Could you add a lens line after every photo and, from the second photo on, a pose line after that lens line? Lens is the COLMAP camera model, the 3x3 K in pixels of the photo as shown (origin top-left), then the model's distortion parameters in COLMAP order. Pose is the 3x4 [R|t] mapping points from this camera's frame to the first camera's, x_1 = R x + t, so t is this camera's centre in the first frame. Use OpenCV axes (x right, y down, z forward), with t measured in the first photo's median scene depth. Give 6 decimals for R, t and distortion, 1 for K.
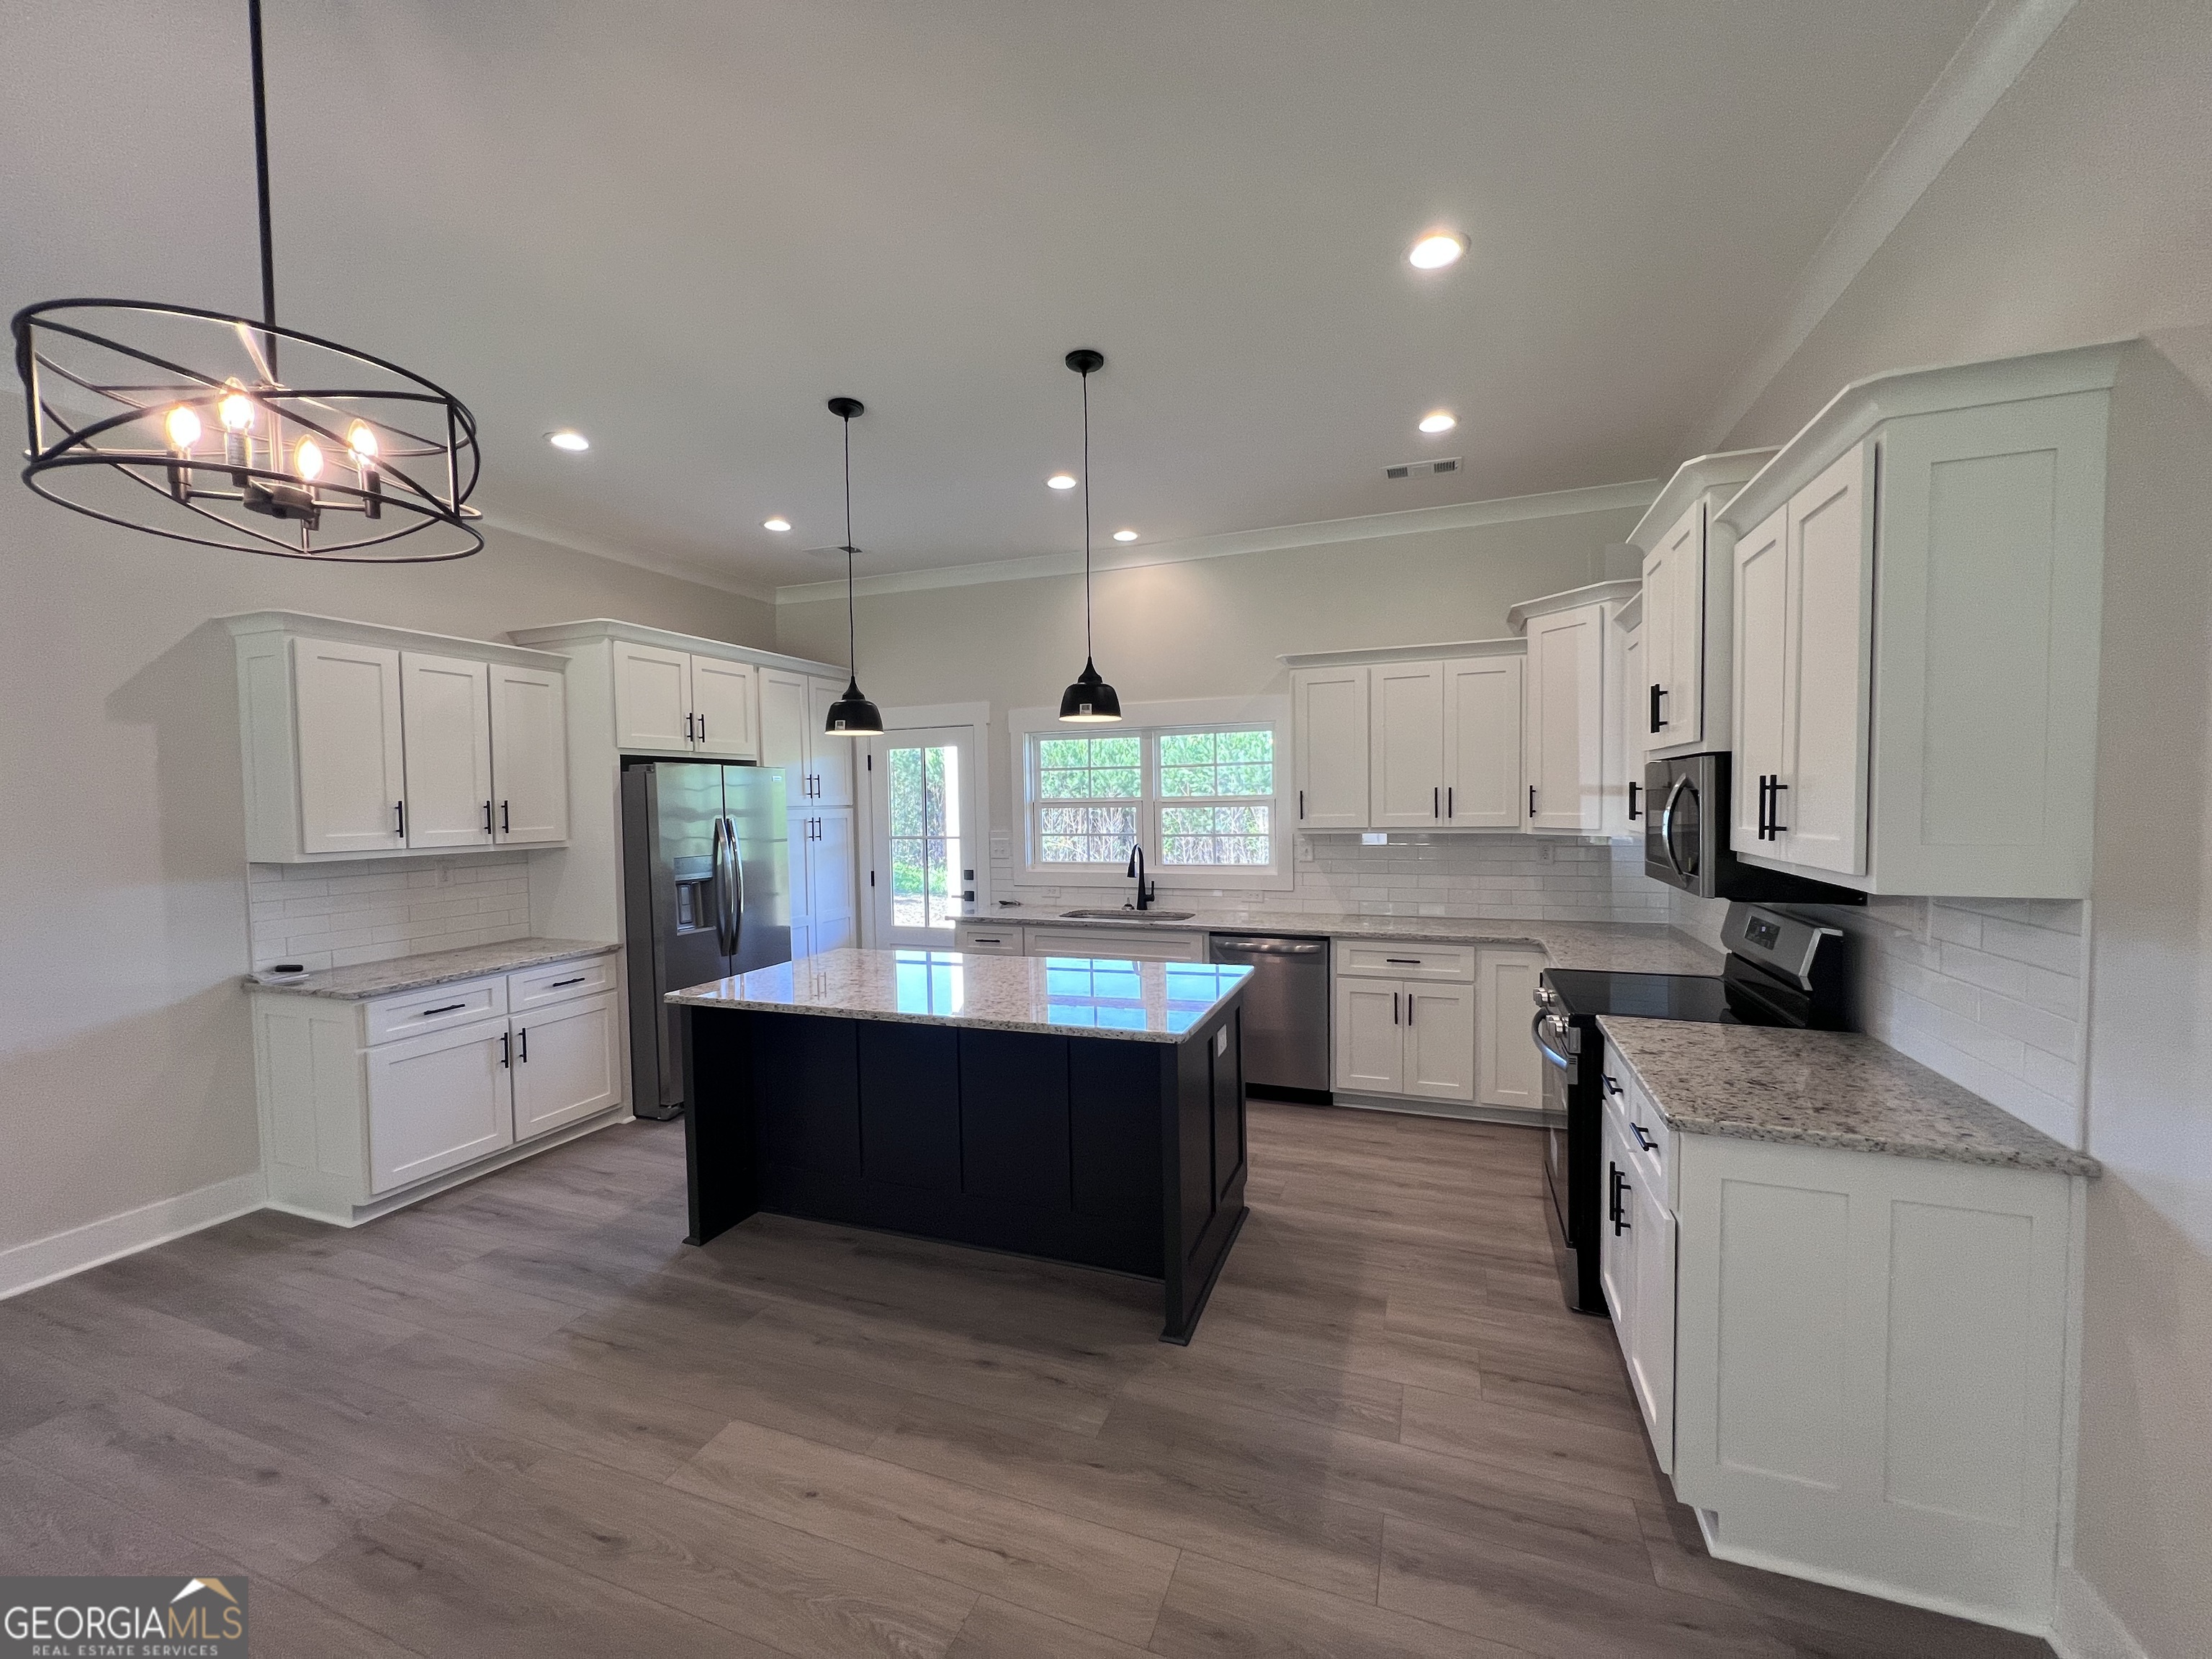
lens RADIAL K [[887.3, 0, 1099.1], [0, 887.3, 837.2], [0, 0, 1]] dist [-0.000954, 0.000428]
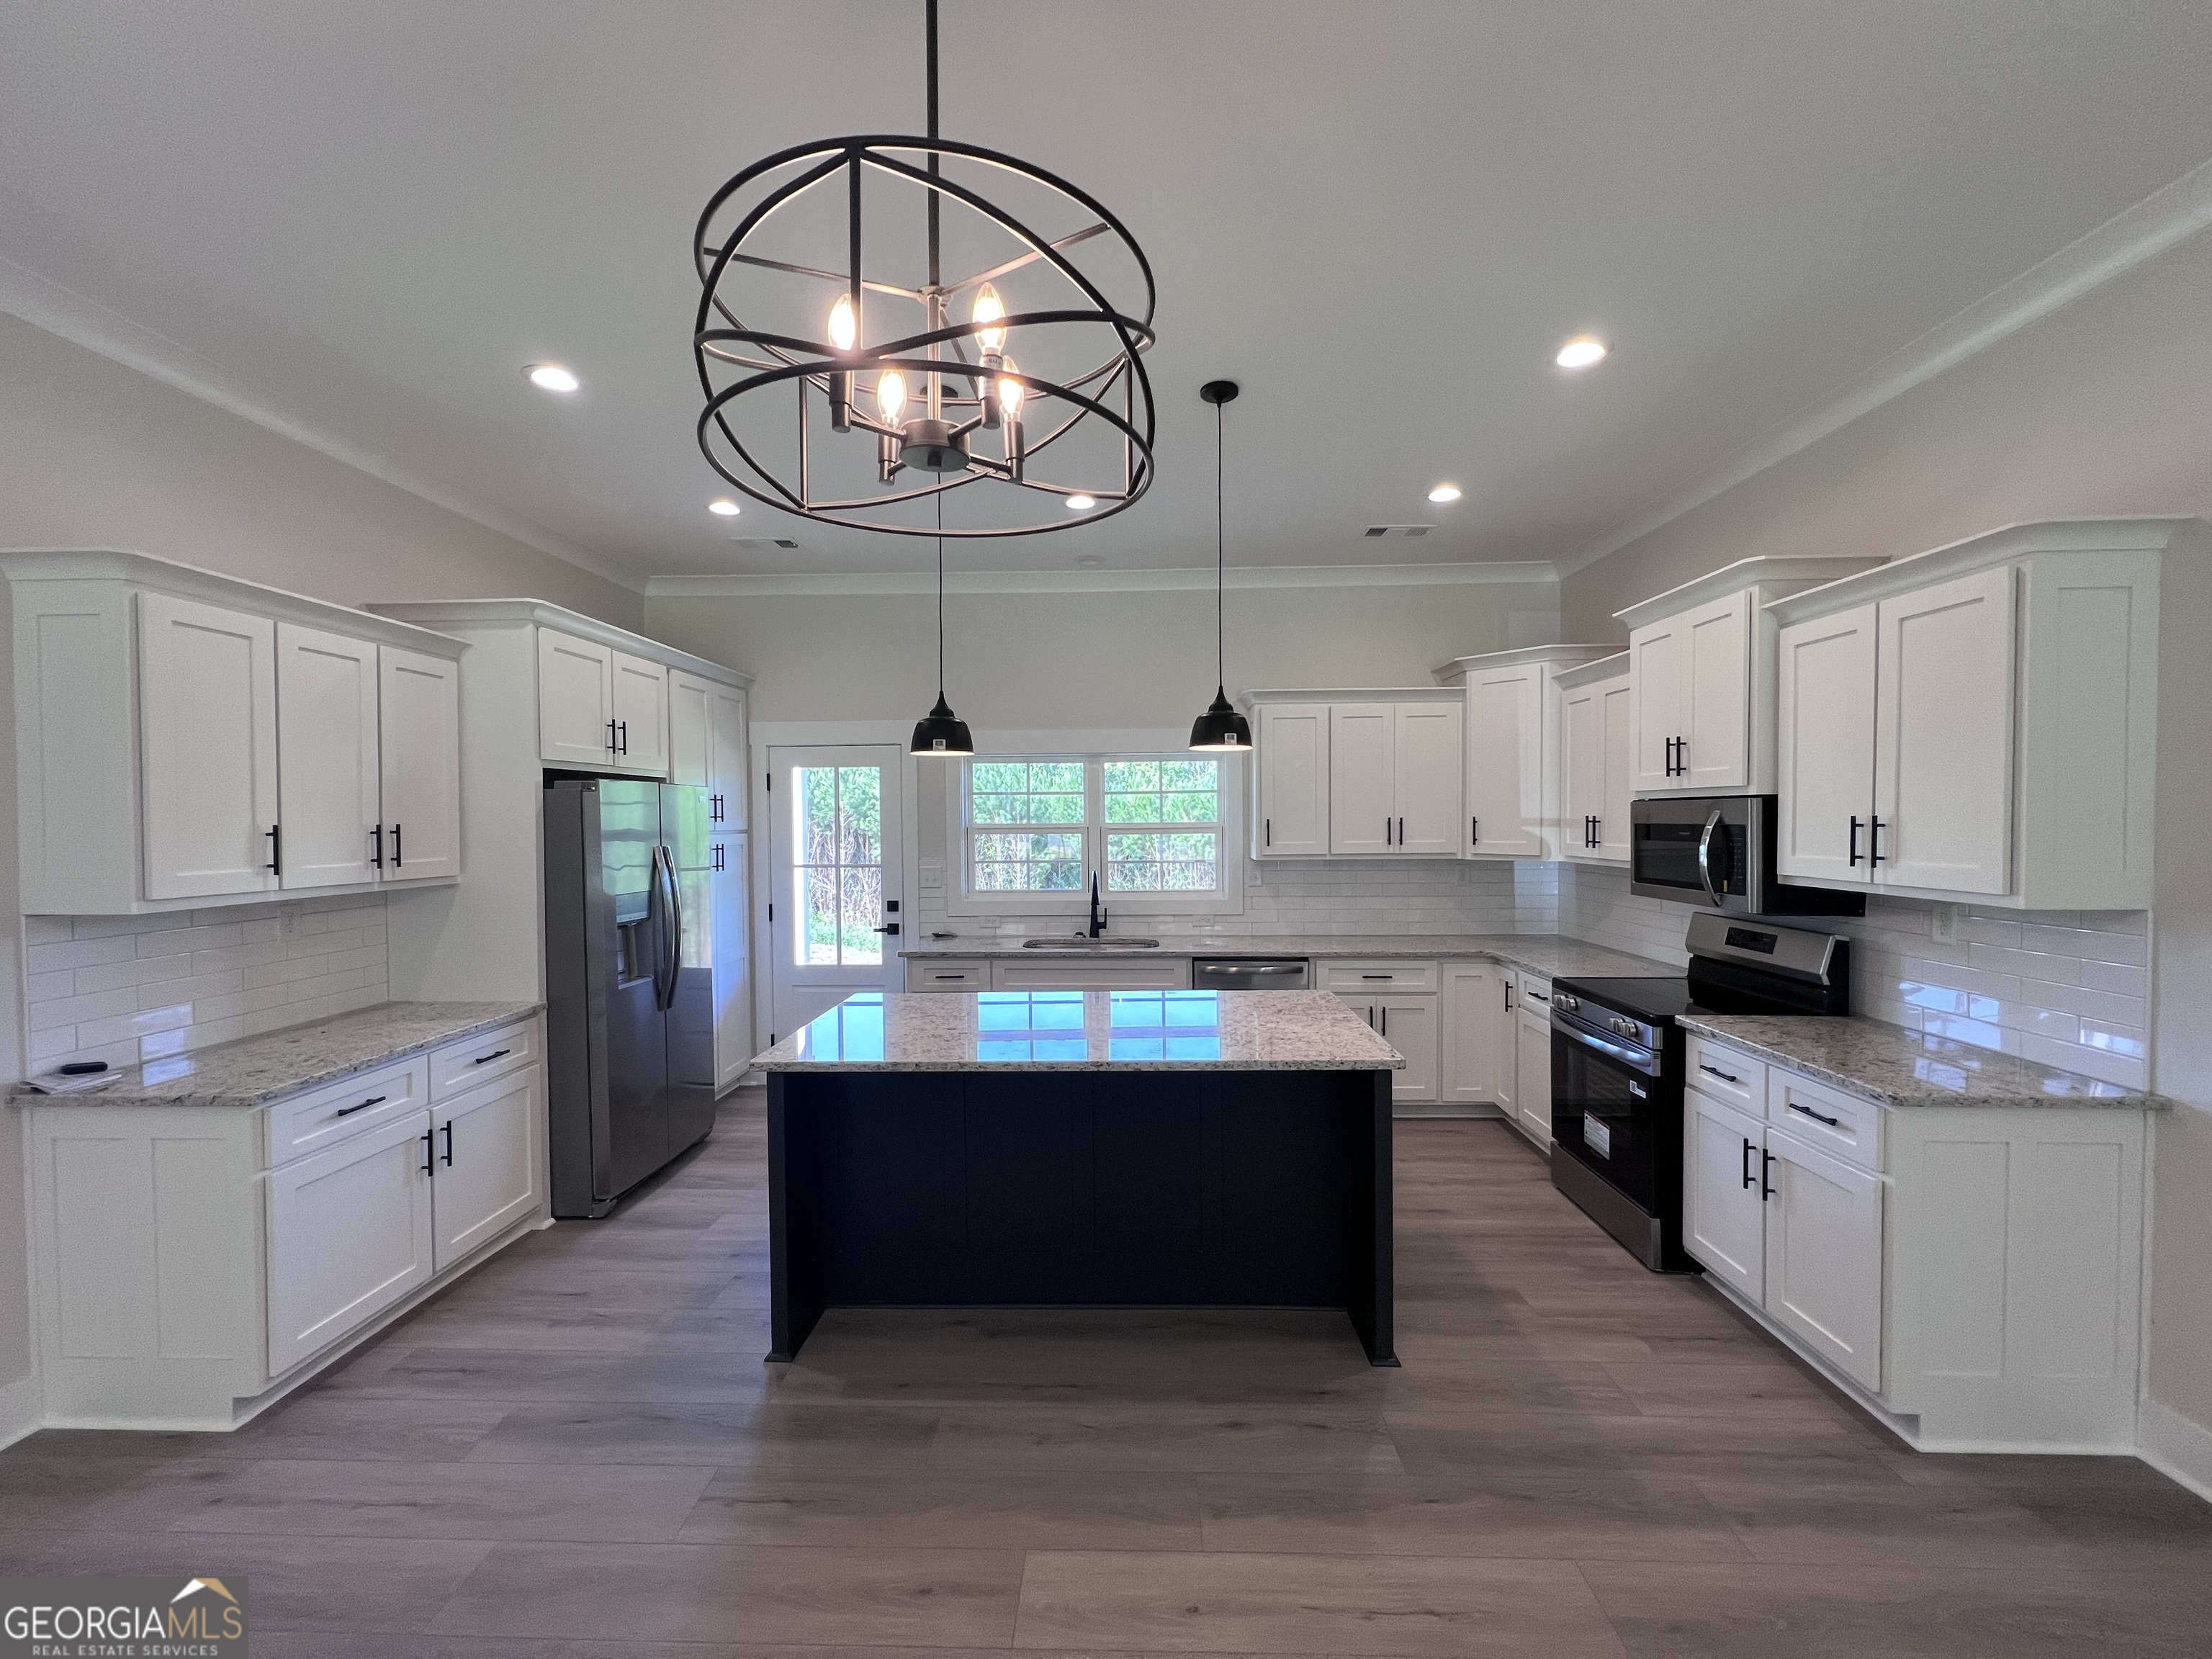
lens RADIAL K [[884.8, 0, 1102.7], [0, 884.8, 837.4], [0, 0, 1]] dist [-0.001513, 0.000844]
pose [[0.946023, 0.001831, 0.324095, -0.463917], [0.006262, 0.999694, -0.023928, -0.010889], [-0.324039, 0.024666, 0.945722, 0.110998]]
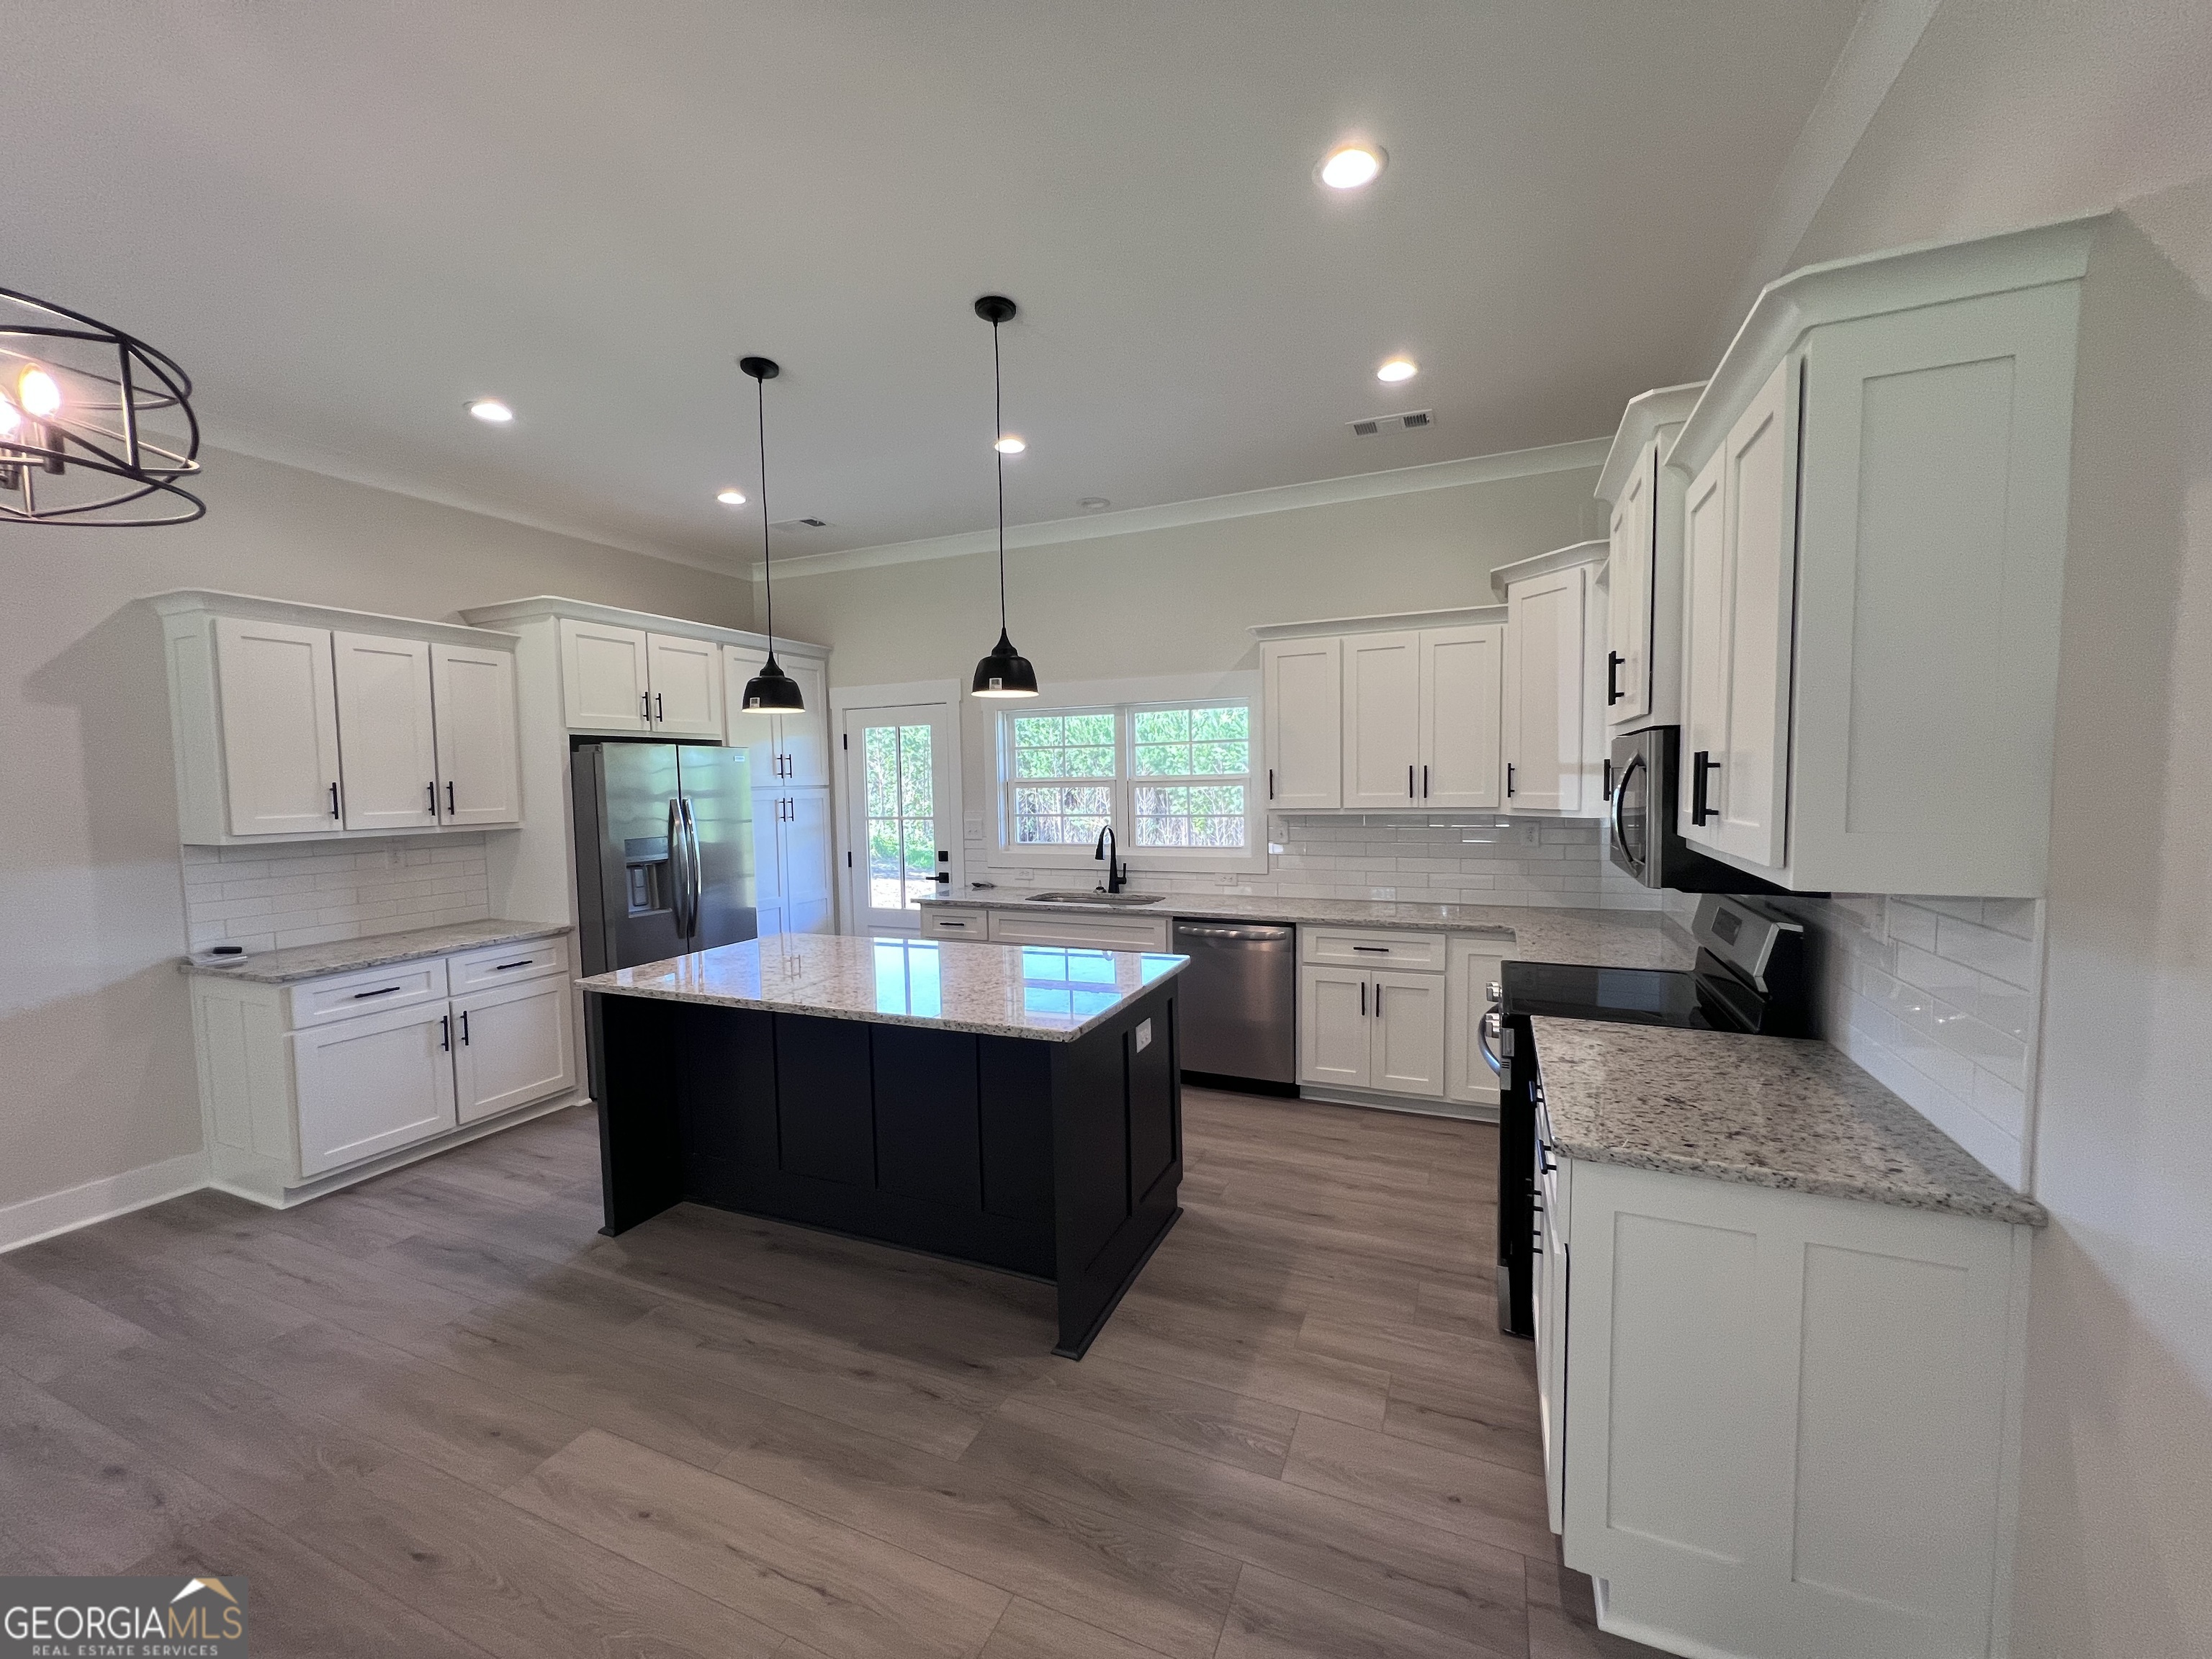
lens RADIAL K [[884.8, 0, 1098.0], [0, 884.8, 837.3], [0, 0, 1]] dist [-0.001513, 0.000844]
pose [[0.998889, 0.001011, -0.047113, 0.135316], [0.000143, 0.999700, 0.024497, -0.004387], [0.047124, -0.024476, 0.998589, 0.063747]]
